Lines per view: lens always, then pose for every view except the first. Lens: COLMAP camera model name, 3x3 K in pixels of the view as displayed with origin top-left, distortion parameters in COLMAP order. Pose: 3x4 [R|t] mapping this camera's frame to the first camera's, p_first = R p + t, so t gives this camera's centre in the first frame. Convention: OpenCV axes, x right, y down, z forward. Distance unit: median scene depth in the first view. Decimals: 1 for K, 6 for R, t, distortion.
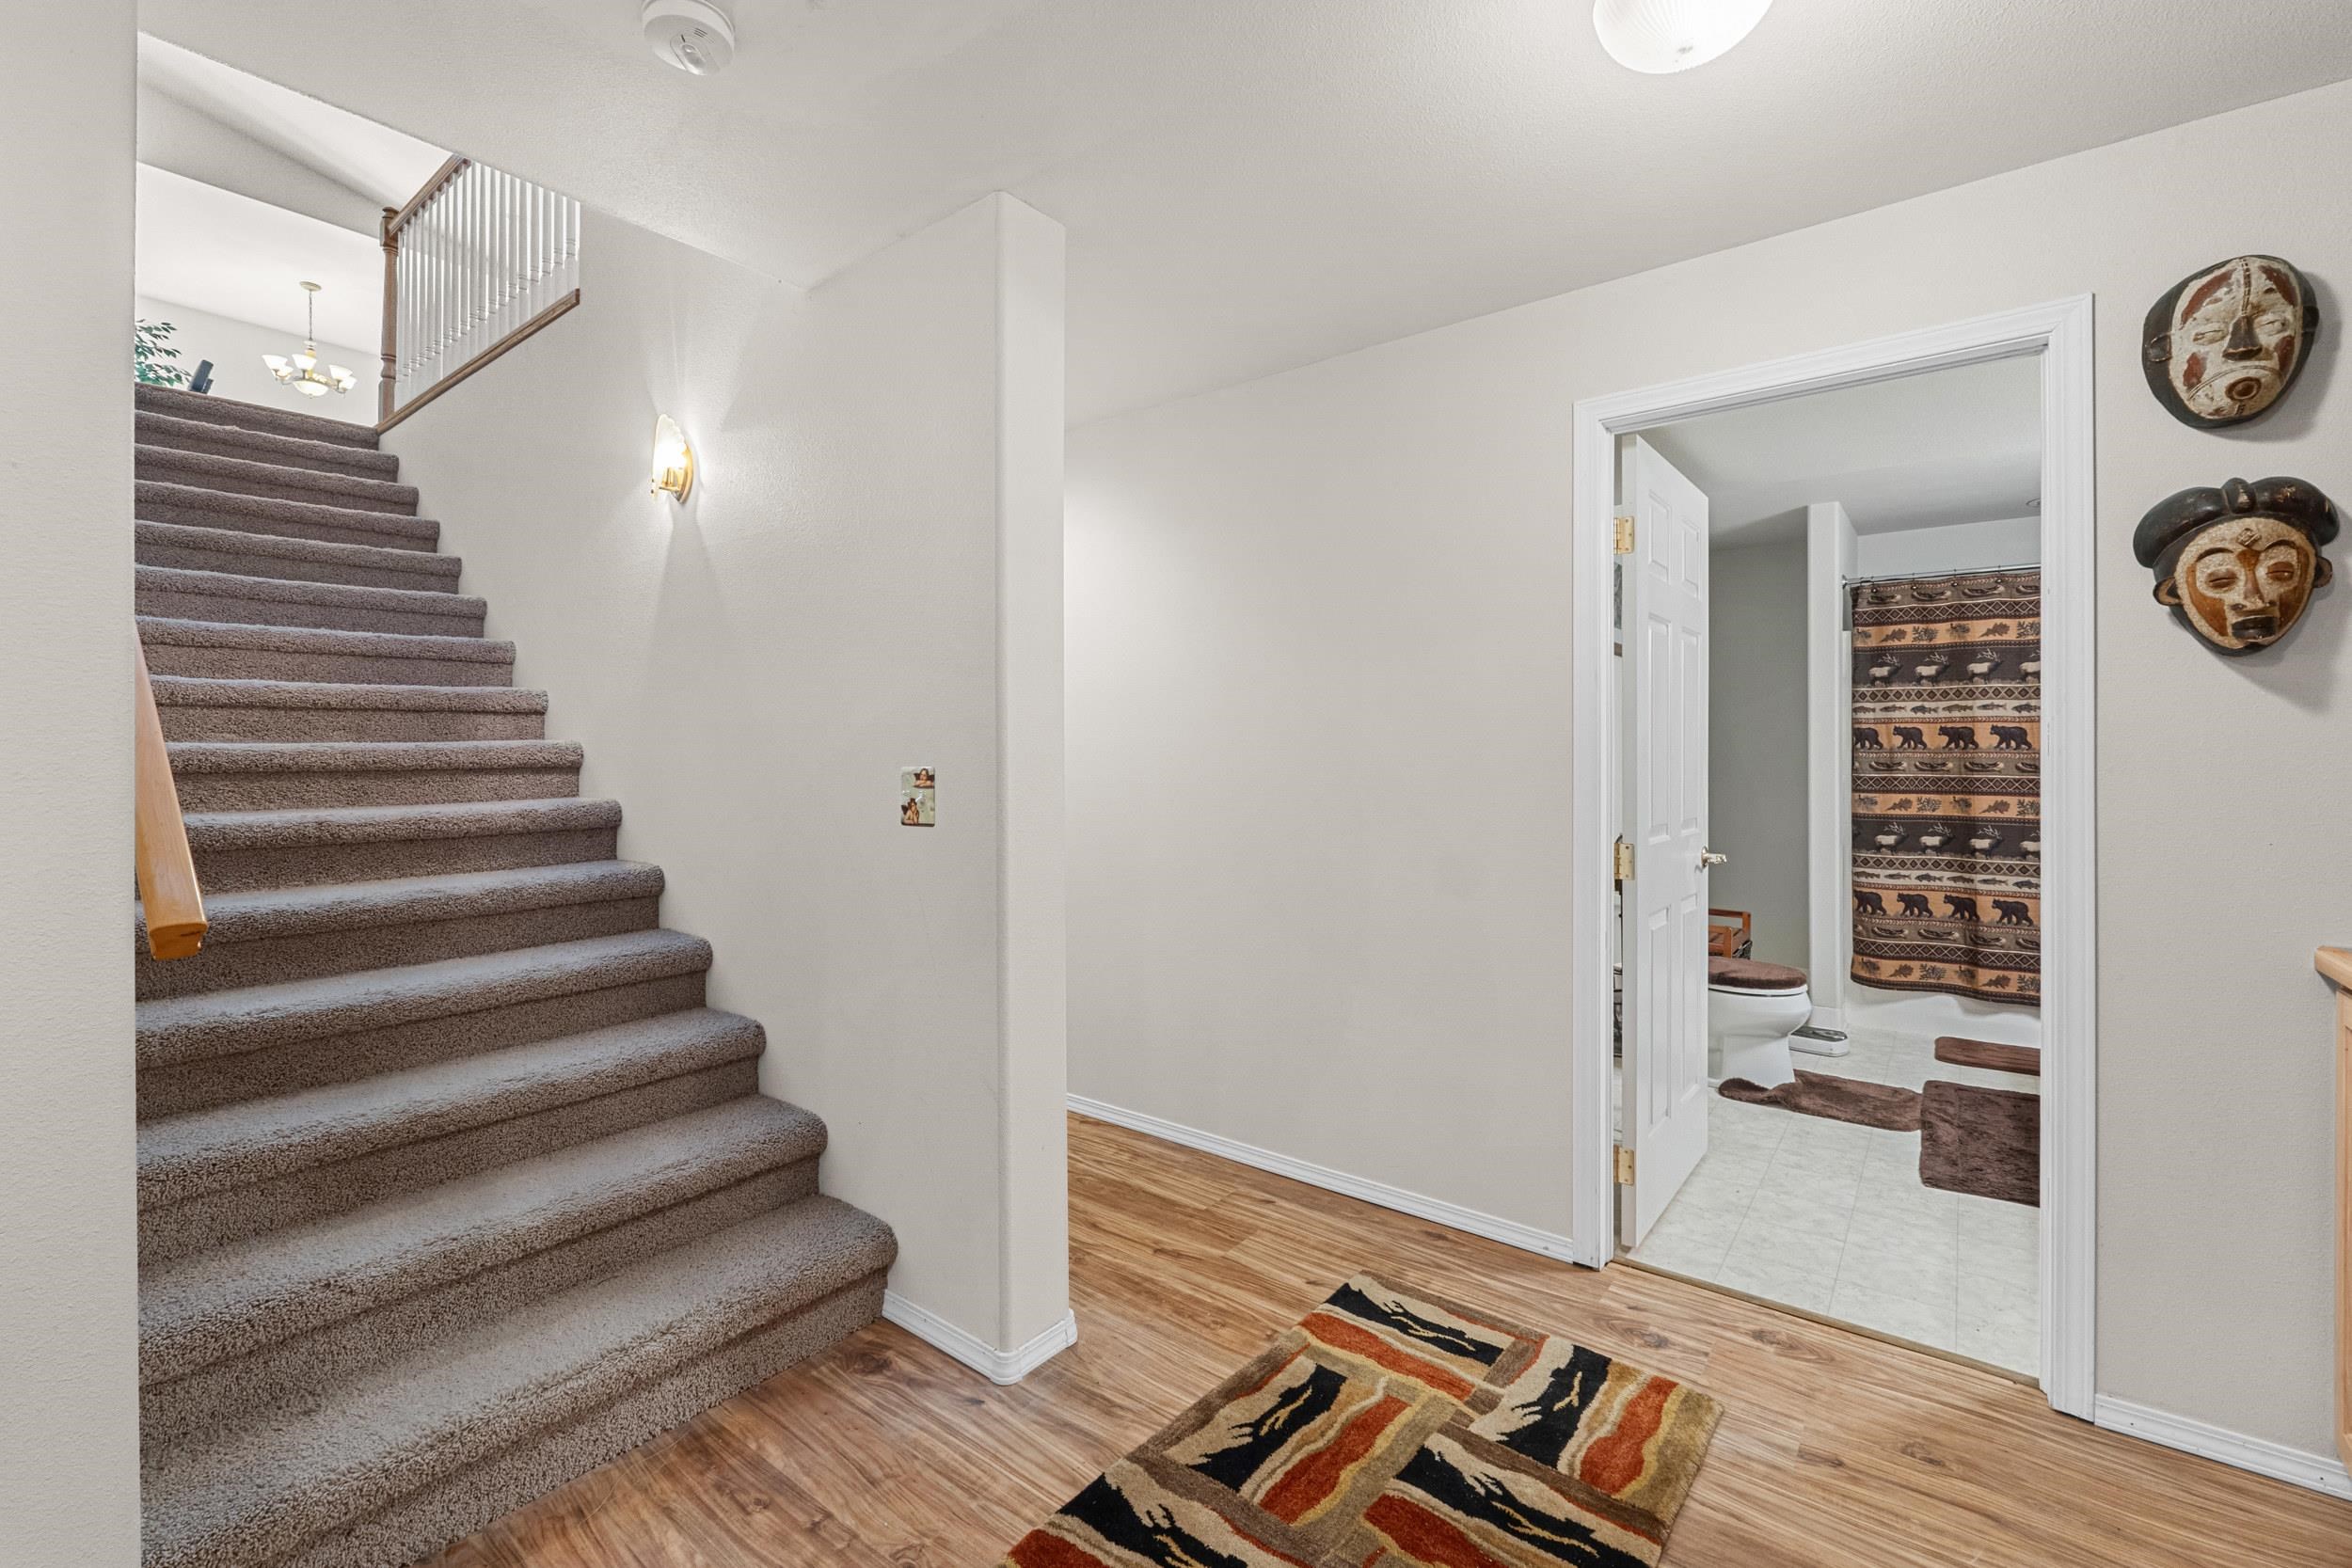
lens RADIAL K [[1006.6, 0, 1170.2], [0, 1006.6, 758.3], [0, 0, 1]] dist [-0.007904, -0.000256]
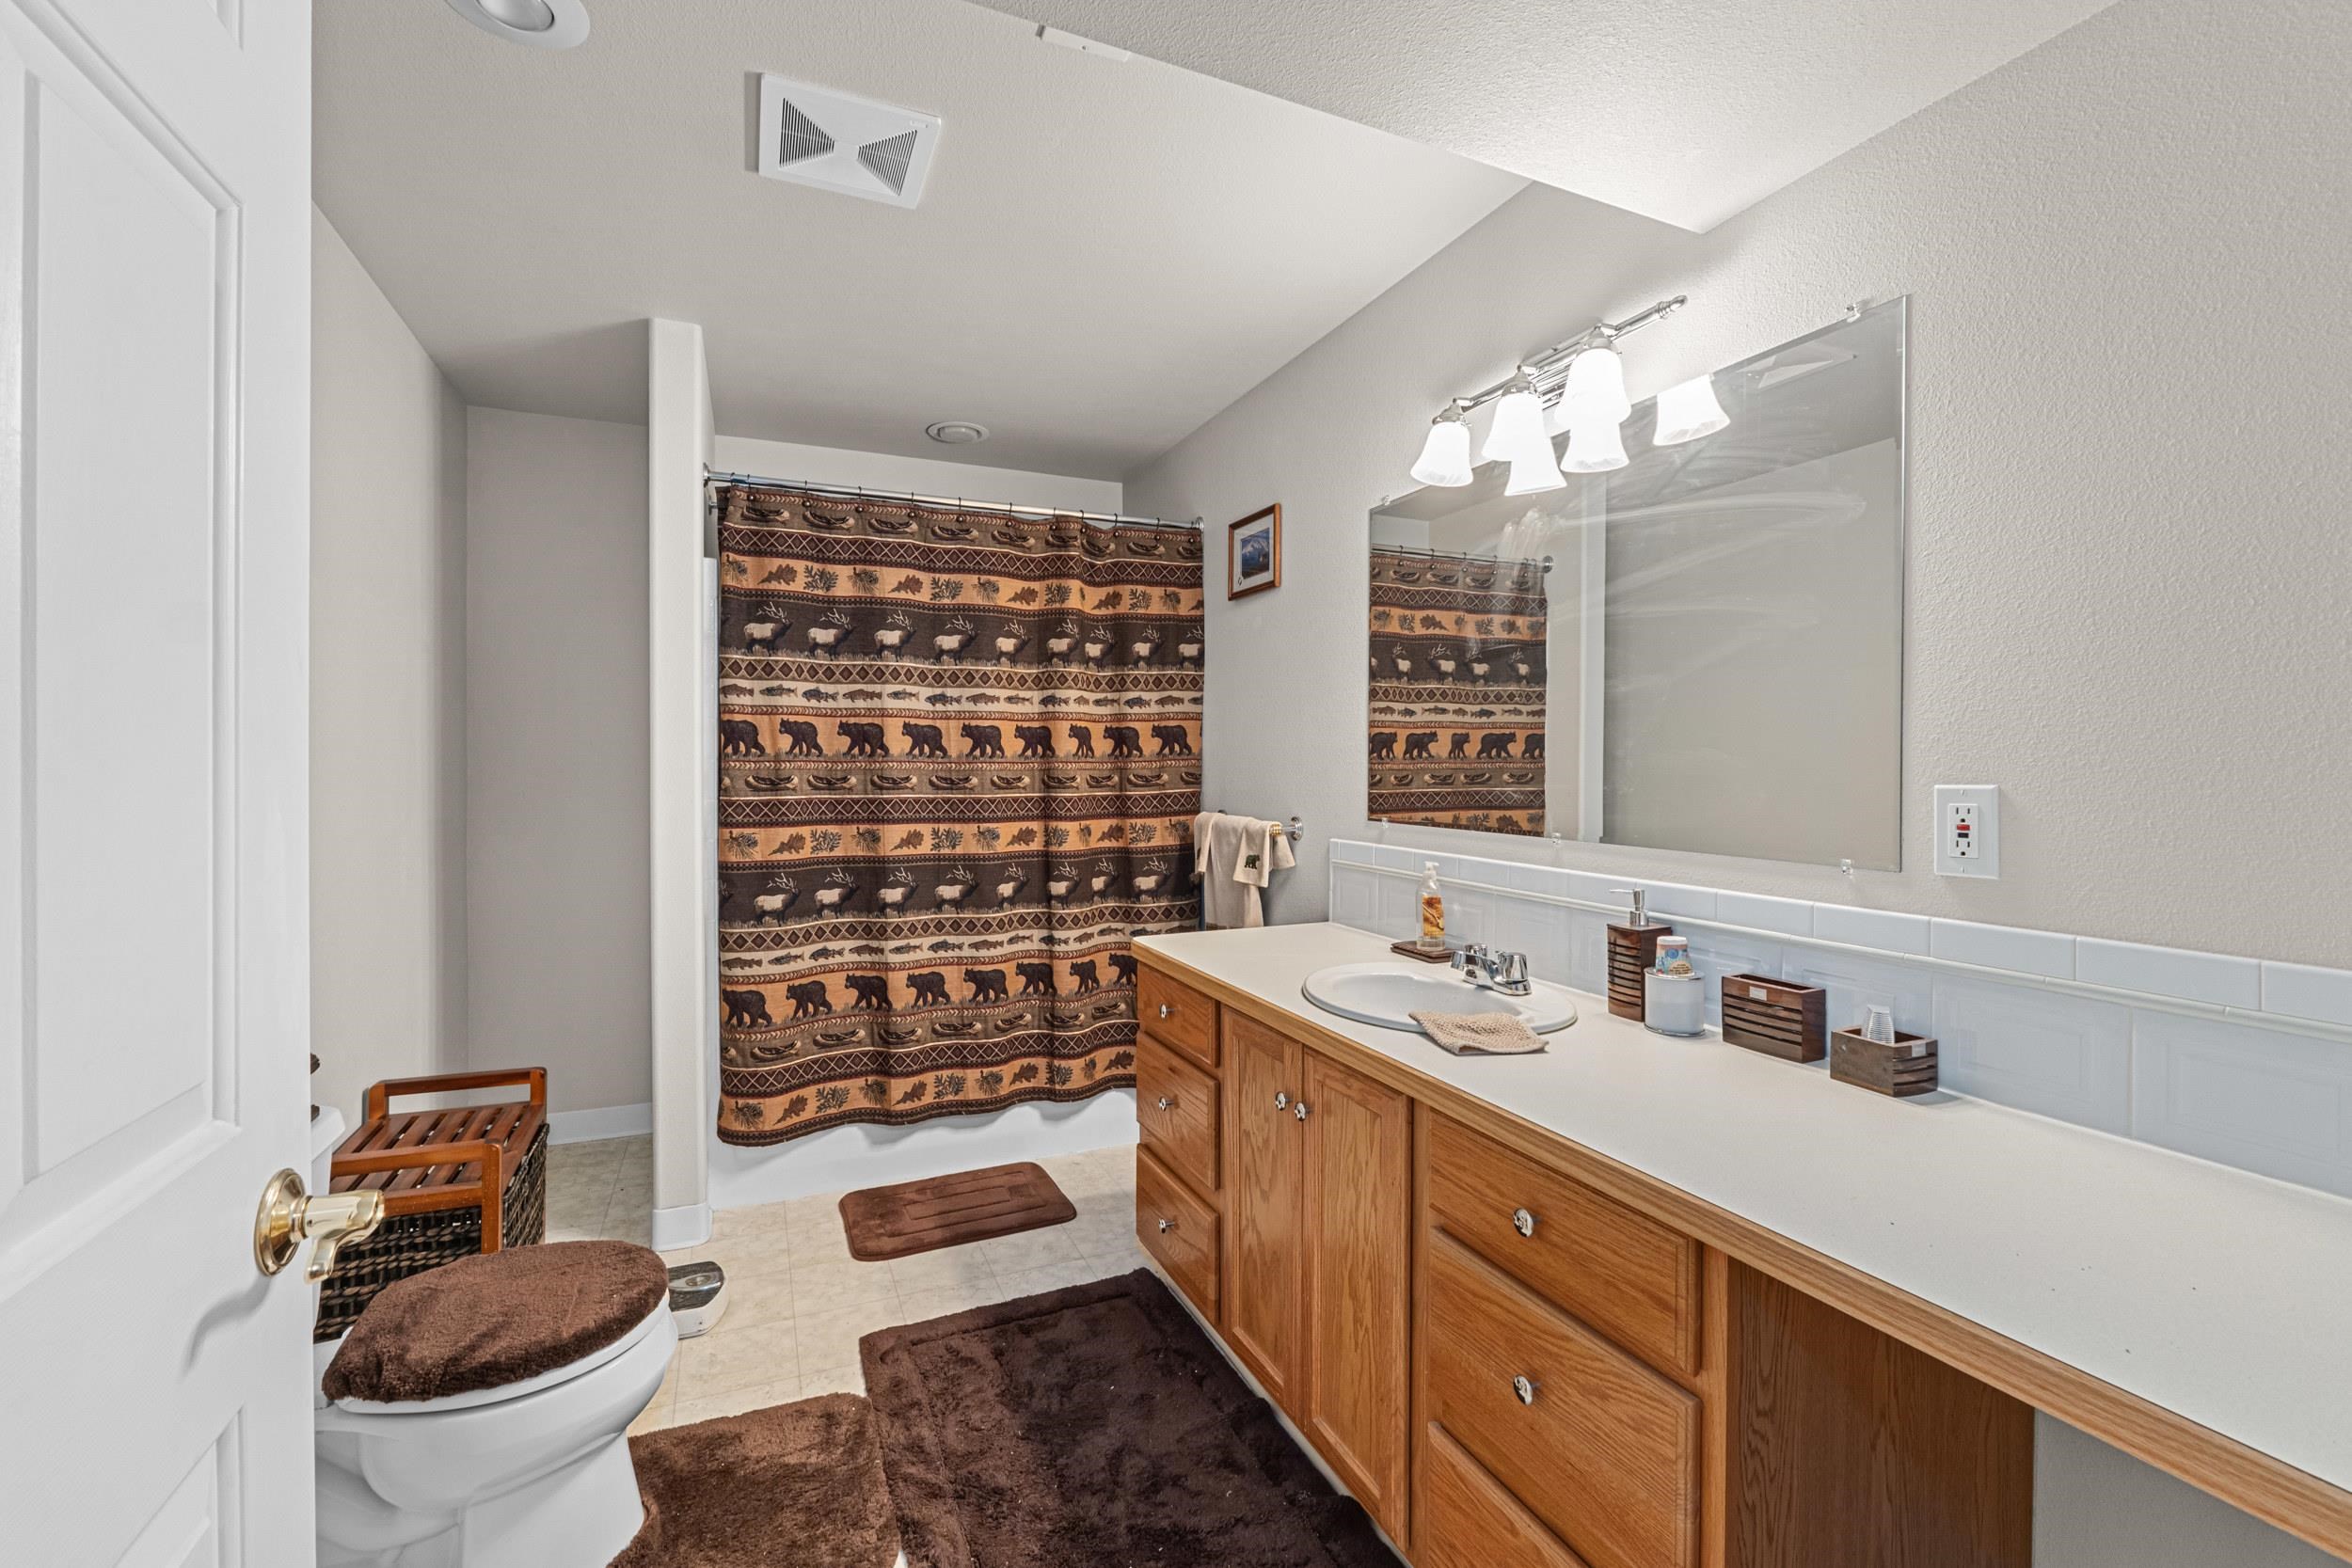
lens RADIAL K [[1006.6, 0, 1183.6], [0, 1006.6, 762.7], [0, 0, 1]] dist [-0.007904, -0.000256]
pose [[0.474301, 0.000607, 0.880363, 0.290641], [0.003111, 0.999992, -0.002366, -0.002539], [-0.880357, 0.003861, 0.474295, 0.483410]]
